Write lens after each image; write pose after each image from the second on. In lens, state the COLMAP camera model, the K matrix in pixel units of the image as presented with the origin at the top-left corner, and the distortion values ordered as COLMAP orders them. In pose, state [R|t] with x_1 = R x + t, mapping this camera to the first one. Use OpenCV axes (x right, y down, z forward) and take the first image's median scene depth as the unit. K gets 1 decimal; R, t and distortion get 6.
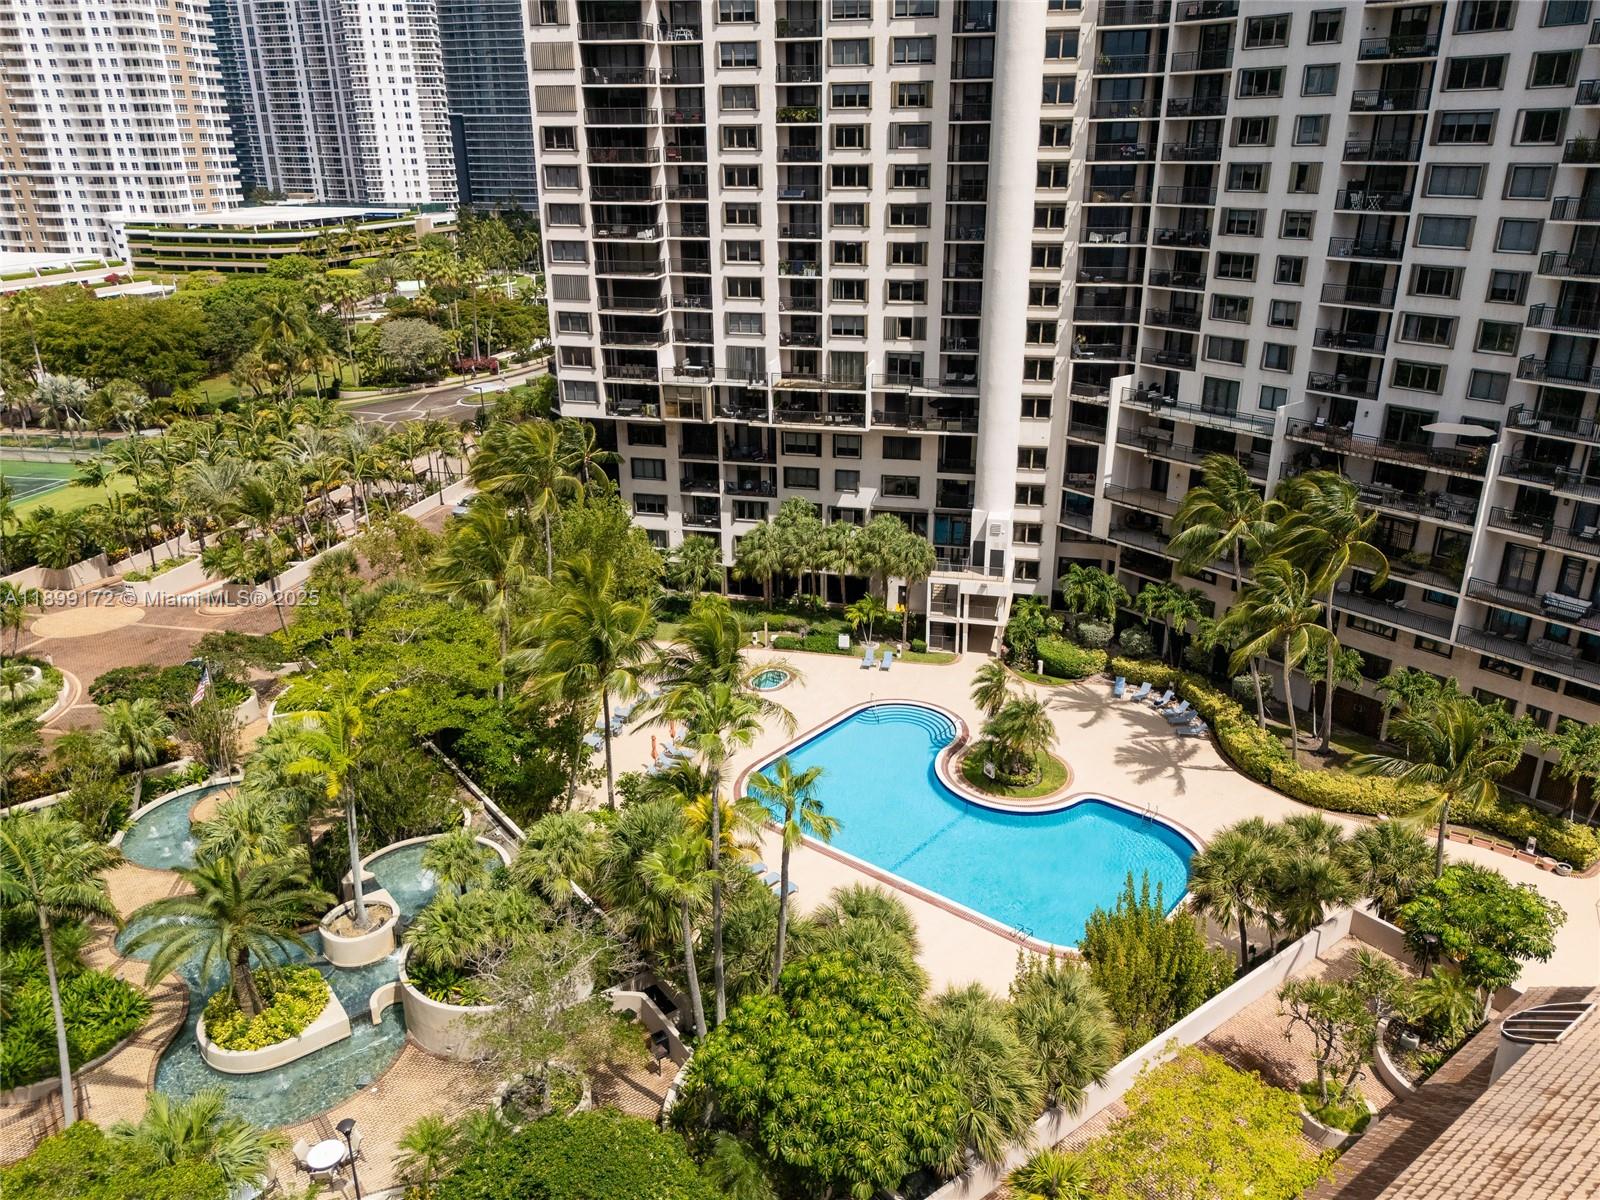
lens RADIAL K [[1164.4, 0, 810.7], [0, 1164.4, 593.3], [0, 0, 1]] dist [0.094286, -0.106940]
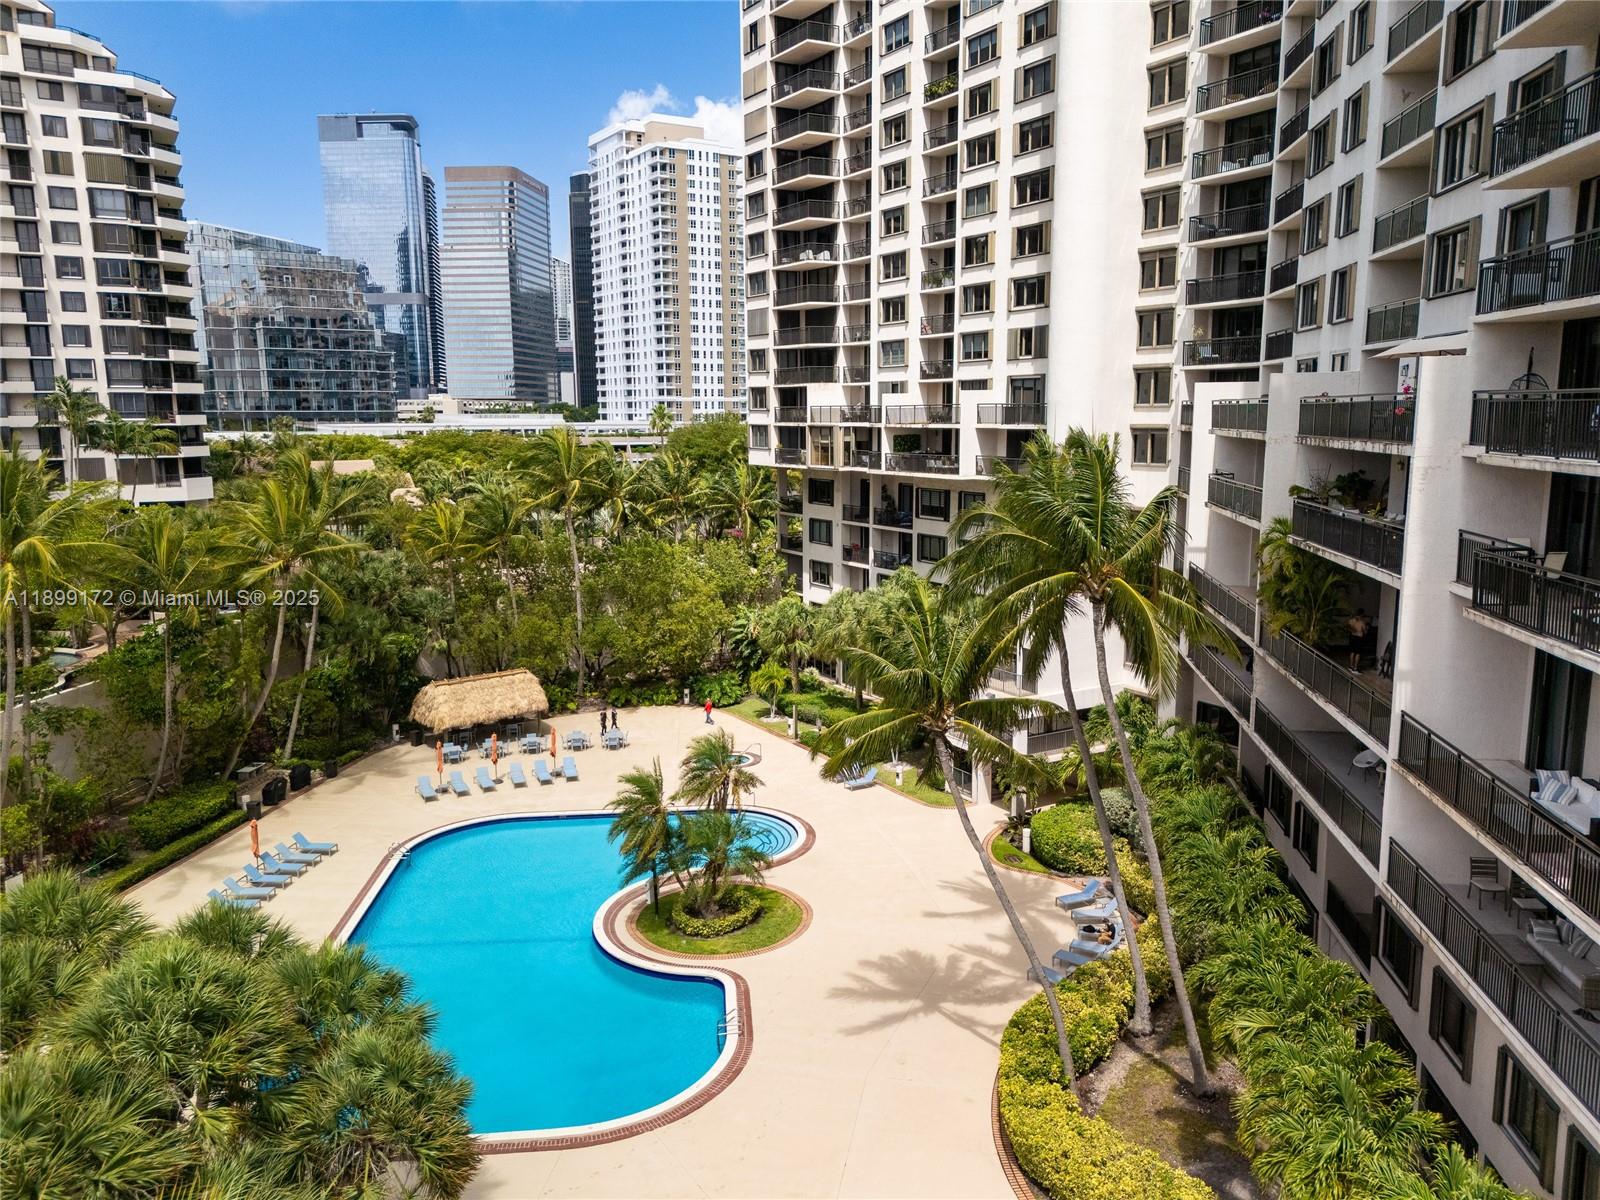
lens RADIAL K [[1164.4, 0, 810.7], [0, 1164.4, 593.3], [0, 0, 1]] dist [0.094286, -0.106940]
pose [[0.707493, 0.111274, -0.697905, 0.511834], [-0.252272, 0.962232, -0.102319, 0.029966], [0.660160, 0.248452, 0.708844, 0.441090]]
